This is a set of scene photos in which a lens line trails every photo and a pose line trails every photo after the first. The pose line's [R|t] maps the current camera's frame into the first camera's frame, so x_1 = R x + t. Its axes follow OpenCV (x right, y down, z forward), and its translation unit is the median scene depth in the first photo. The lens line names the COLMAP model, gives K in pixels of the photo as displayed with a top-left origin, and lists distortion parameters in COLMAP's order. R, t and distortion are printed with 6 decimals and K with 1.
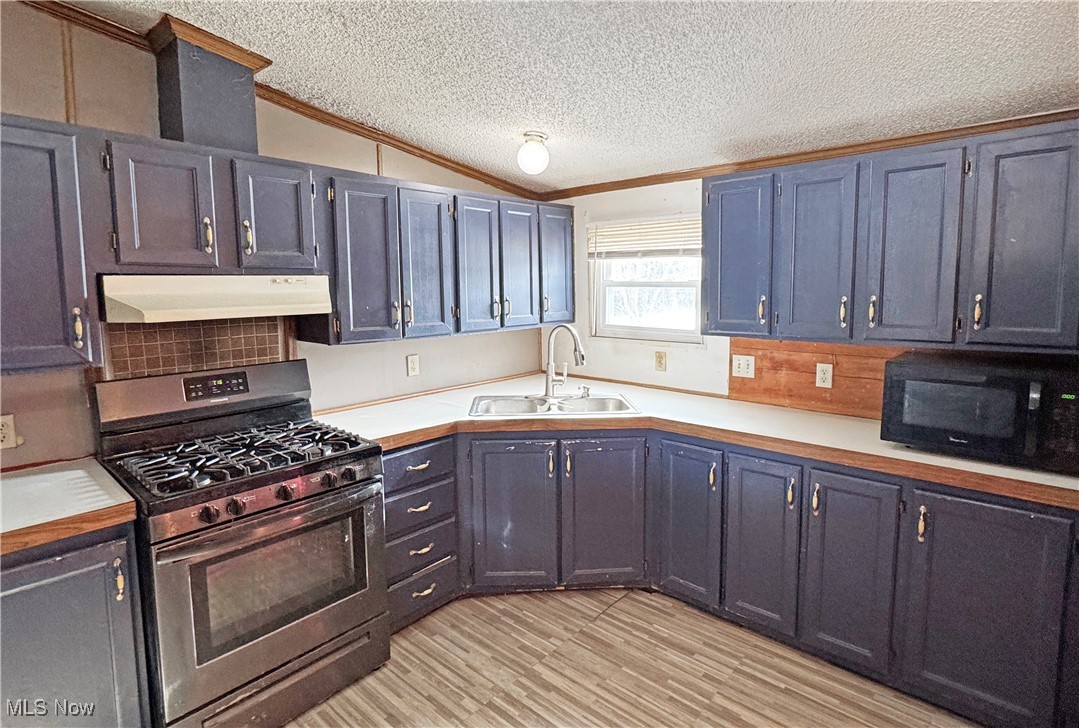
lens RADIAL K [[545.1, 0, 550.7], [0, 545.1, 336.0], [0, 0, 1]] dist [-0.002454, 0.000759]
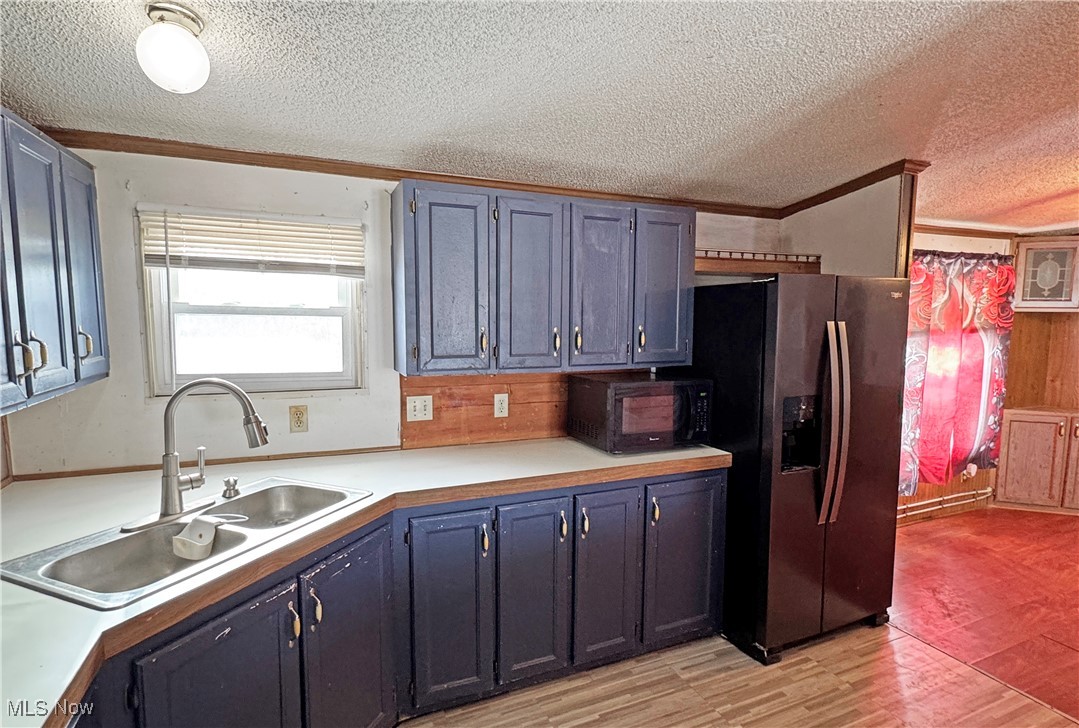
lens RADIAL K [[545.1, 0, 539.9], [0, 545.1, 366.1], [0, 0, 1]] dist [-0.002454, 0.000759]
pose [[0.428809, -0.070446, 0.900644, -0.374966], [0.067988, 0.996644, 0.045585, -0.041634], [-0.900833, 0.041685, 0.432159, 0.497485]]
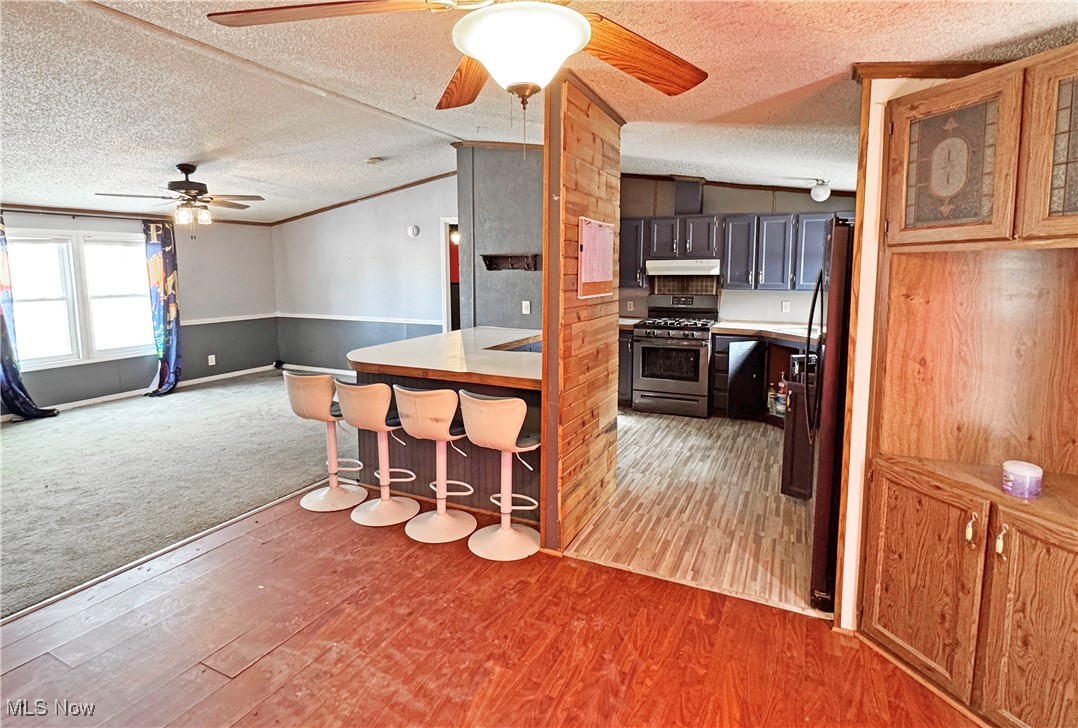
lens RADIAL K [[544.6, 0, 539.8], [0, 544.6, 326.8], [0, 0, 1]] dist [-0.002454, 0.000759]
pose [[0.267344, 0.115198, -0.956691, 1.534484], [-0.087196, 0.991647, 0.095041, 0.021415], [0.959648, 0.058011, 0.275155, -0.355521]]
